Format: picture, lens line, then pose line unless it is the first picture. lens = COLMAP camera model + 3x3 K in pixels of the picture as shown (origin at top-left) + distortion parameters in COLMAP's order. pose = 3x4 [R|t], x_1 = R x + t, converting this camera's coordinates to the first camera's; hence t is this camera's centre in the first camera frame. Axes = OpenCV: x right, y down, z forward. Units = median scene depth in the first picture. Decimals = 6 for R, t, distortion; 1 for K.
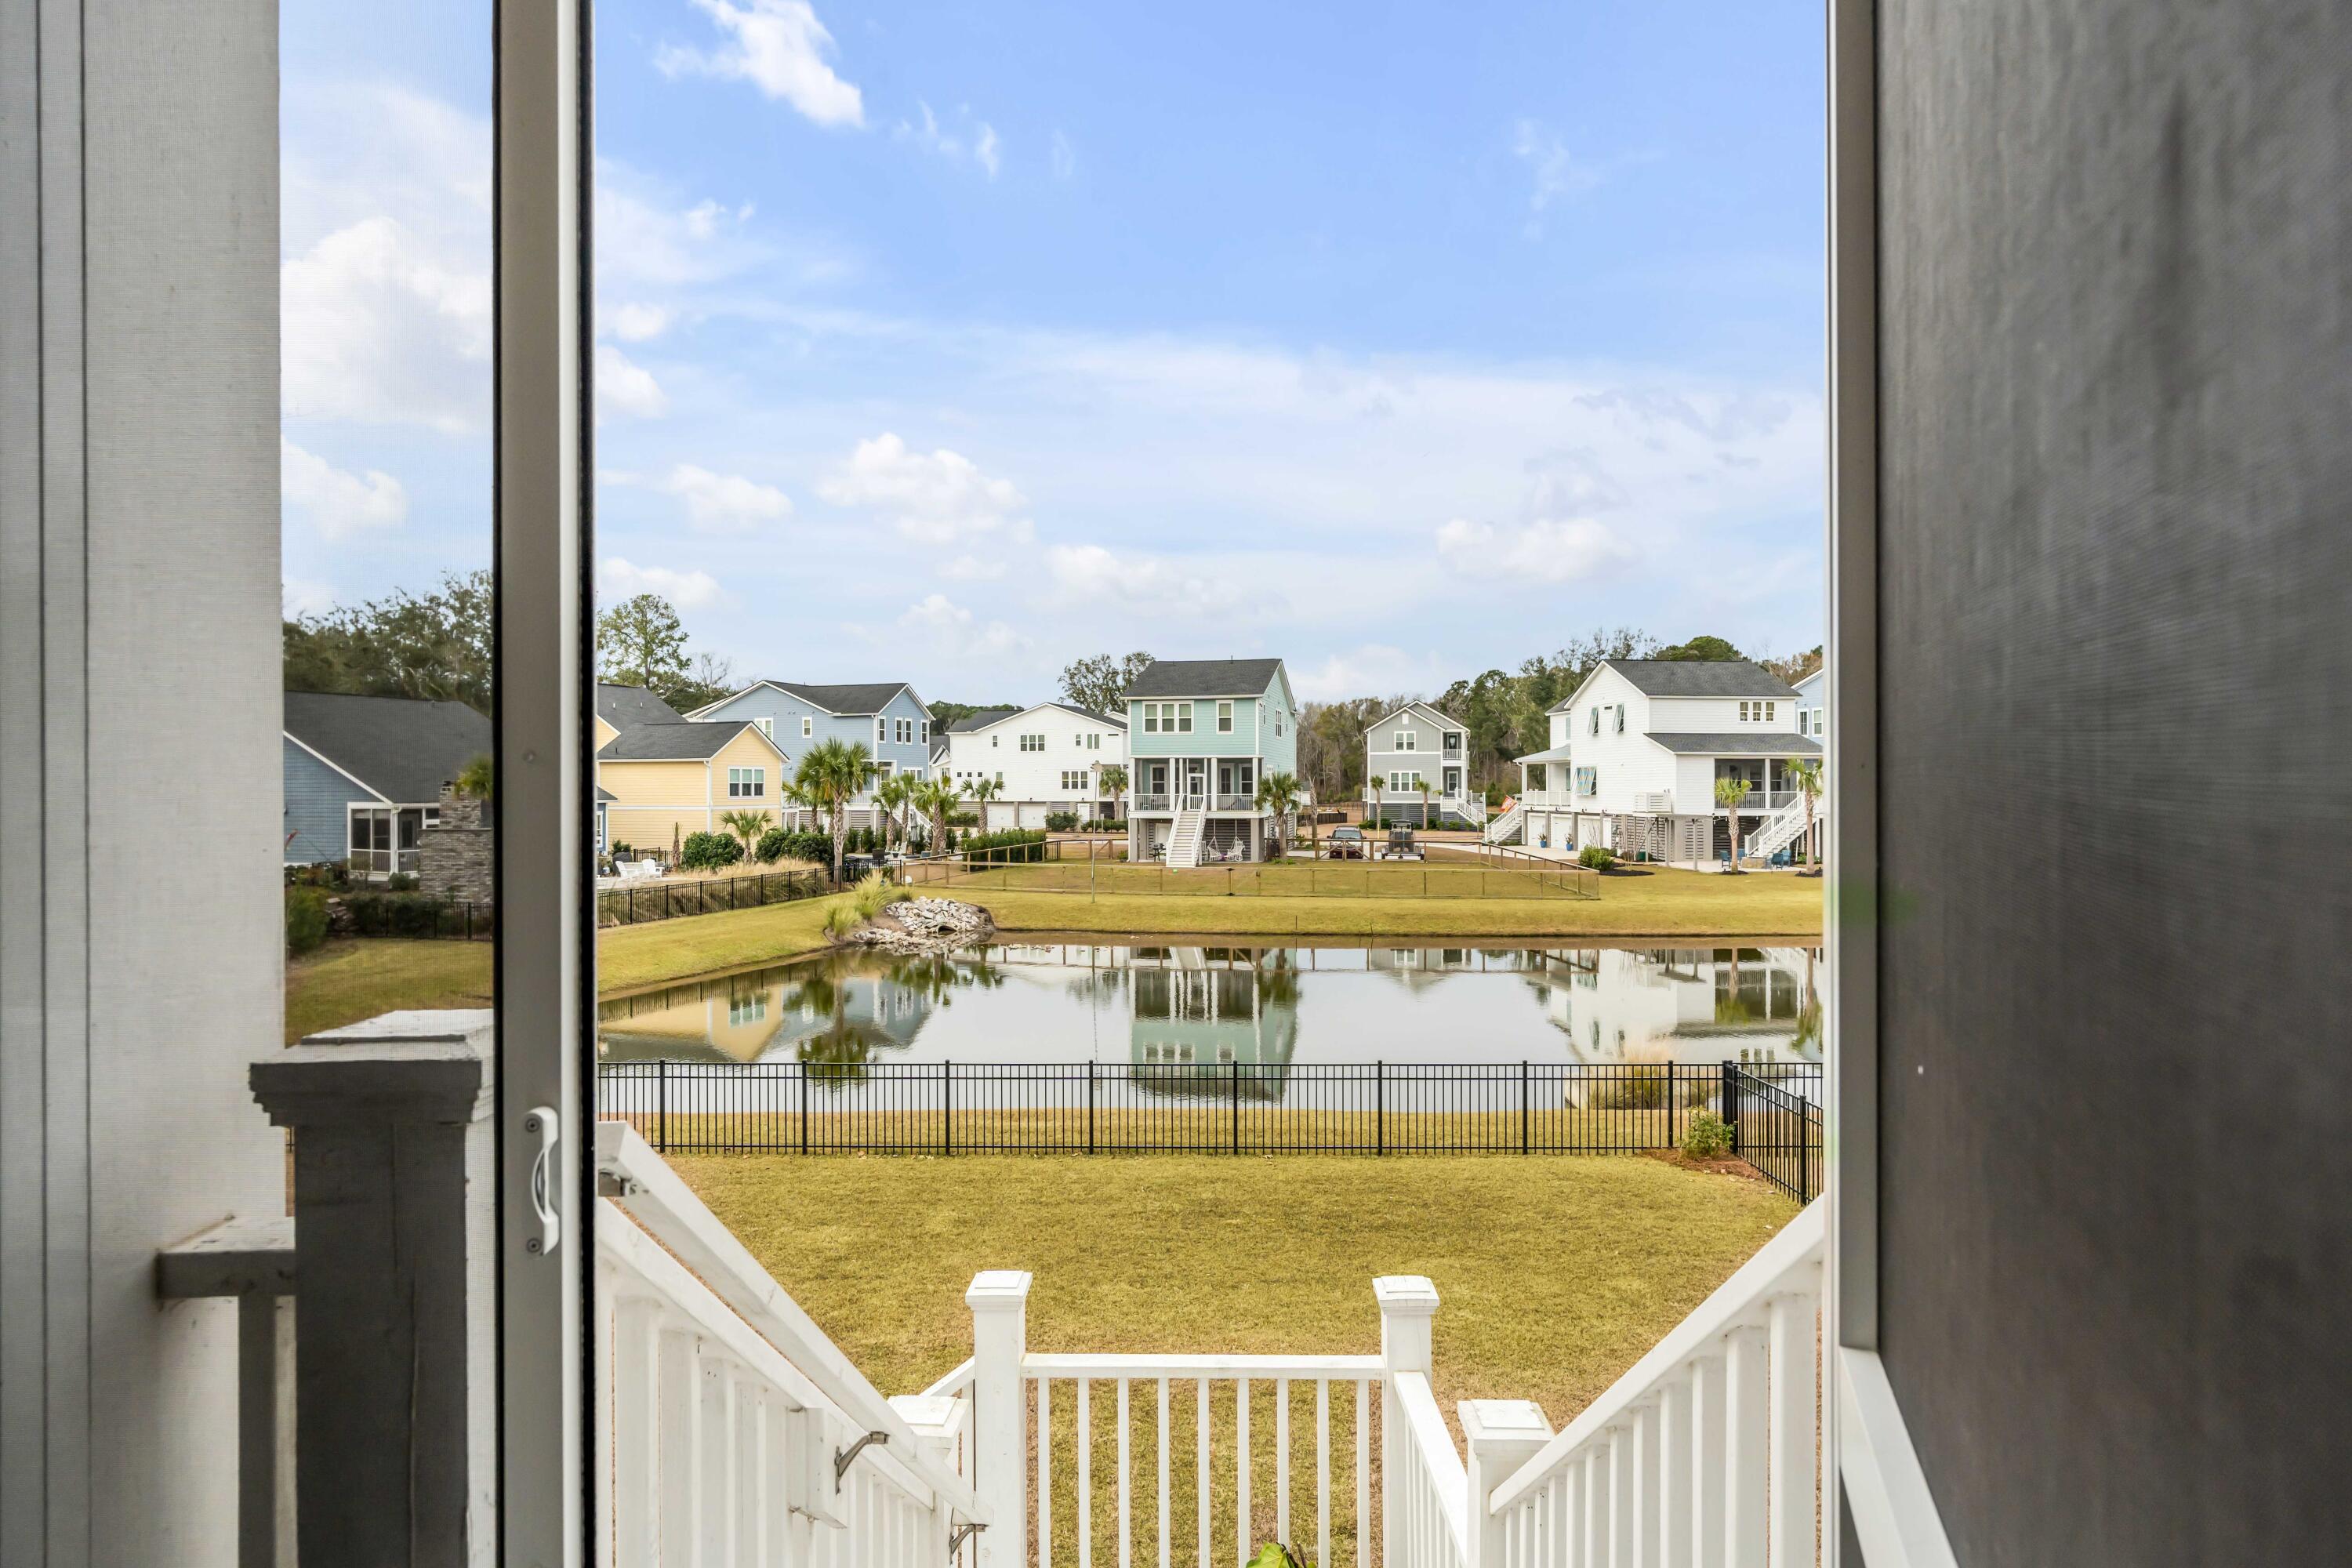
lens RADIAL K [[1374.9, 0, 1185.0], [0, 1374.9, 793.1], [0, 0, 1]] dist [-0.006106, -0.000480]
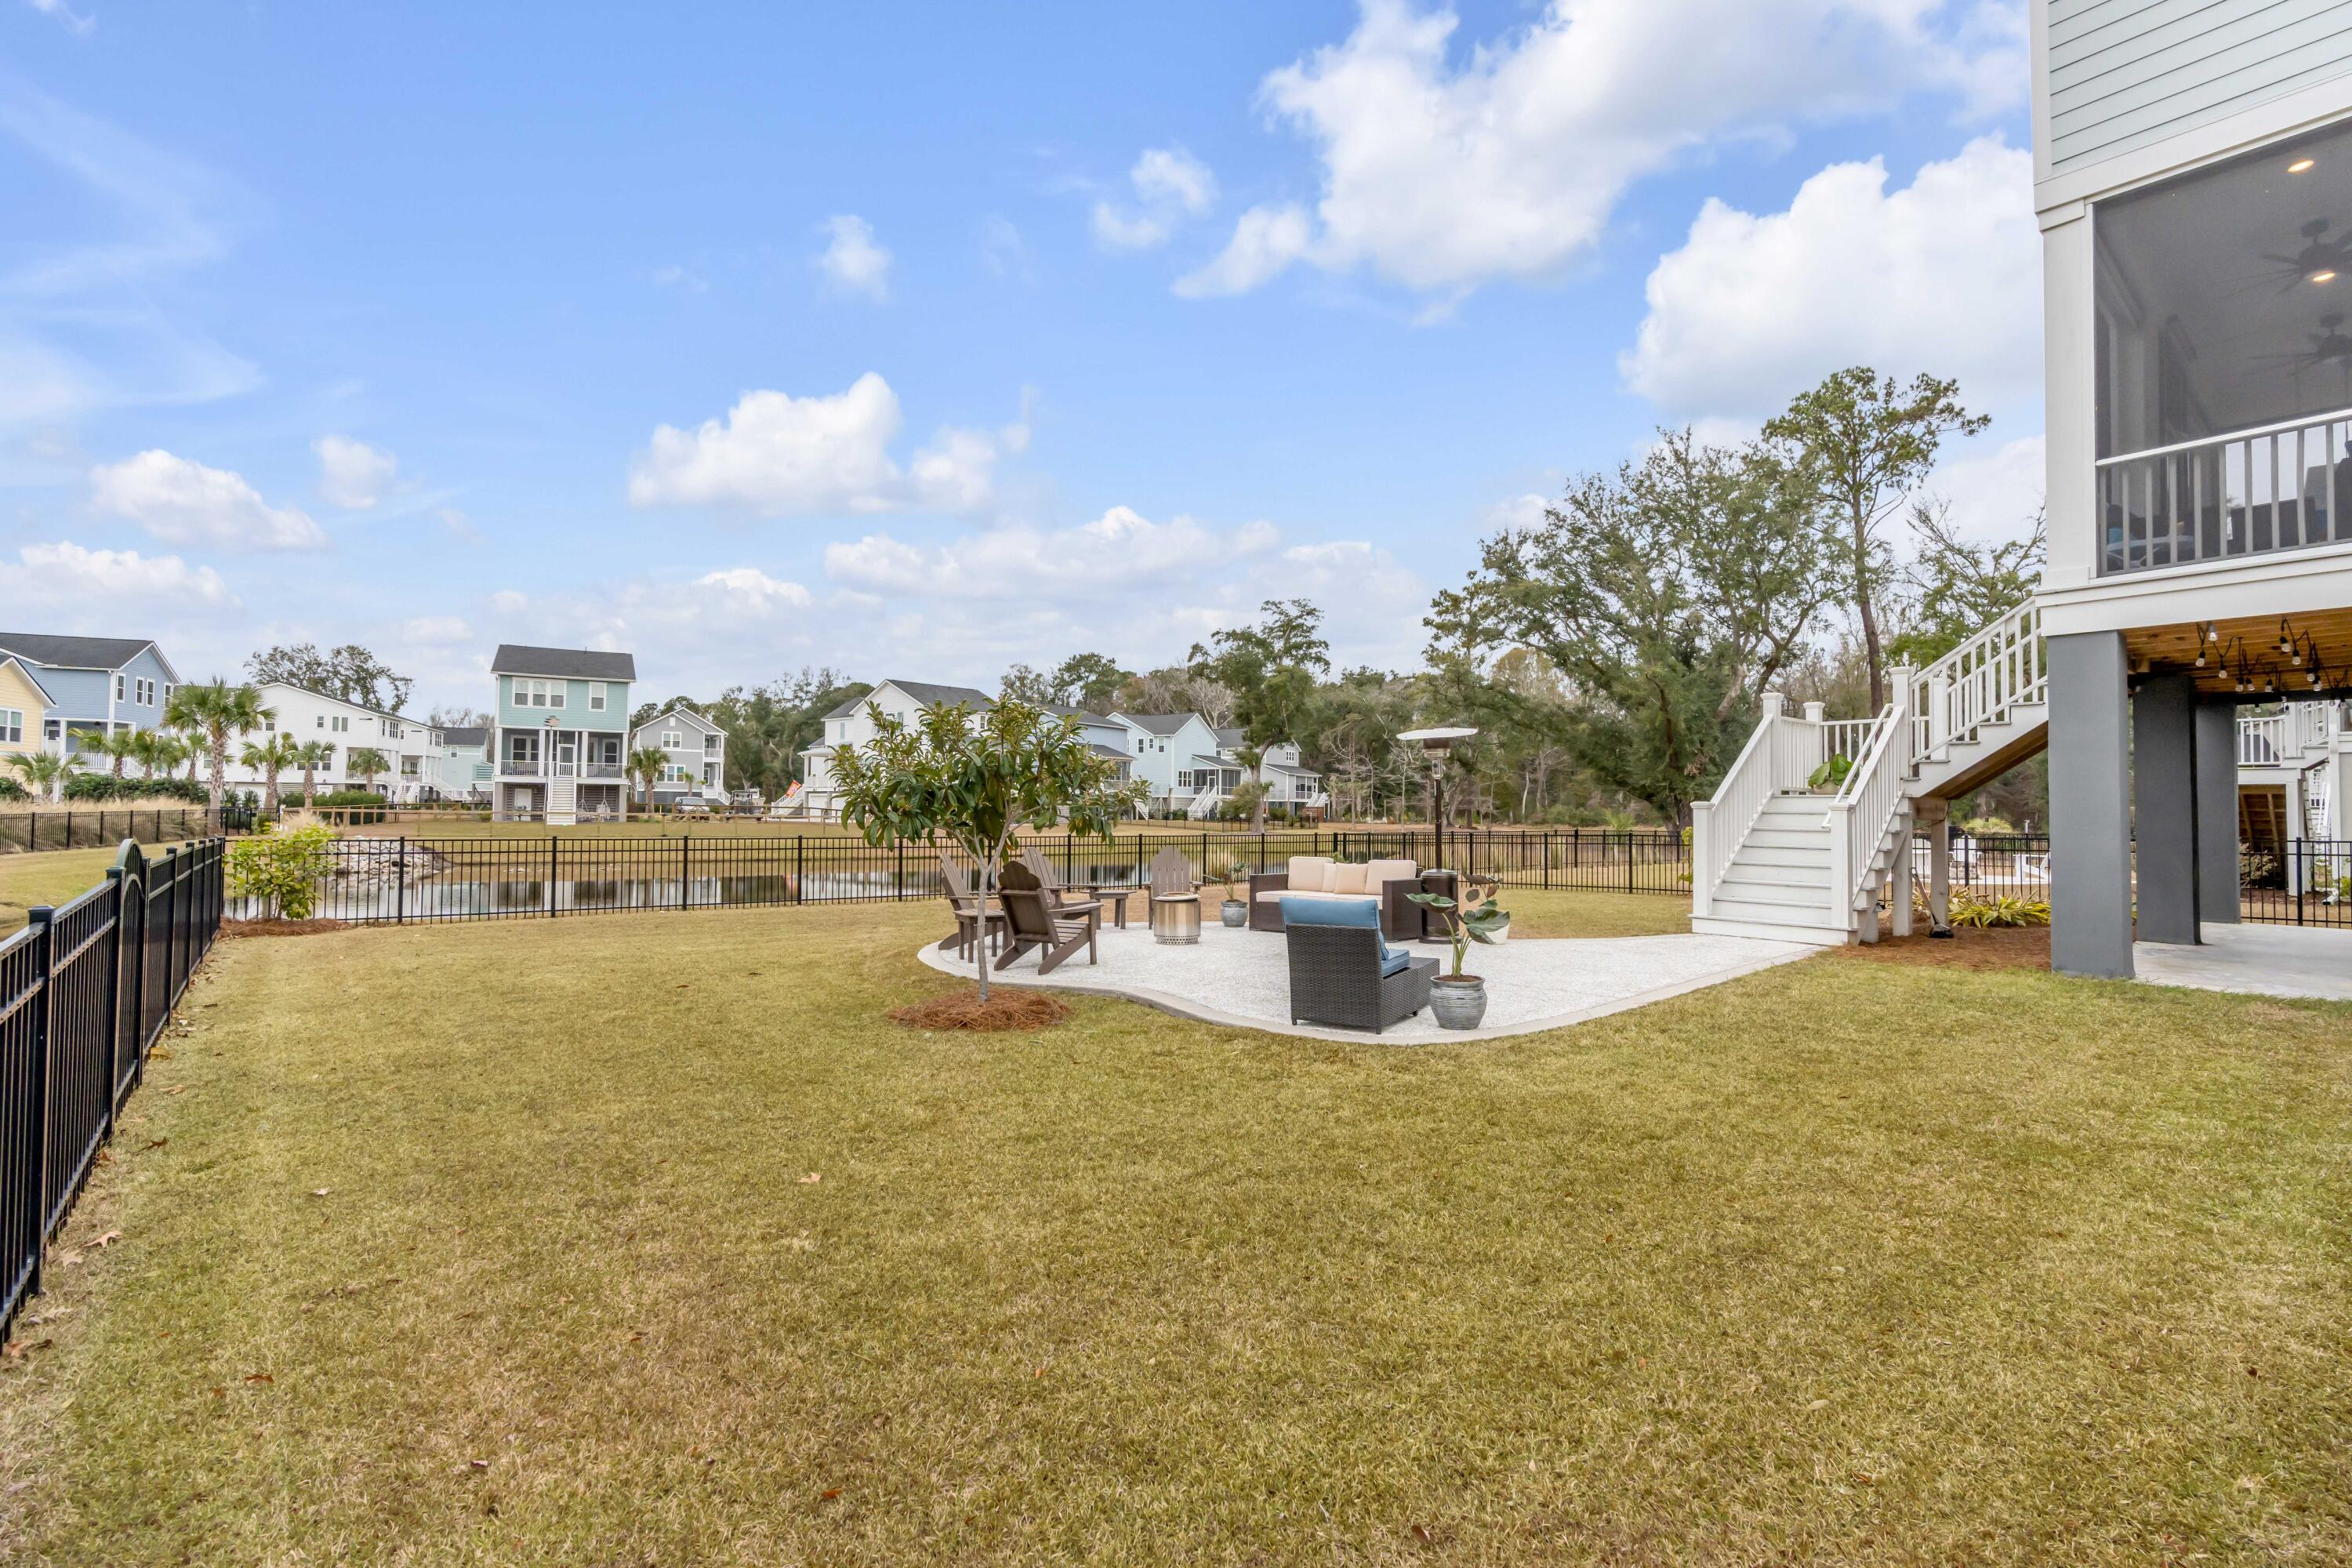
lens RADIAL K [[1072.2, 0, 1180.2], [0, 1072.2, 782.5], [0, 0, 1]] dist [0.000563, 0.000438]
pose [[0.757743, 0.028459, 0.651932, -0.184105], [-0.009999, 0.999438, -0.032007, 0.040711], [-0.652477, 0.017735, 0.757601, -0.008583]]
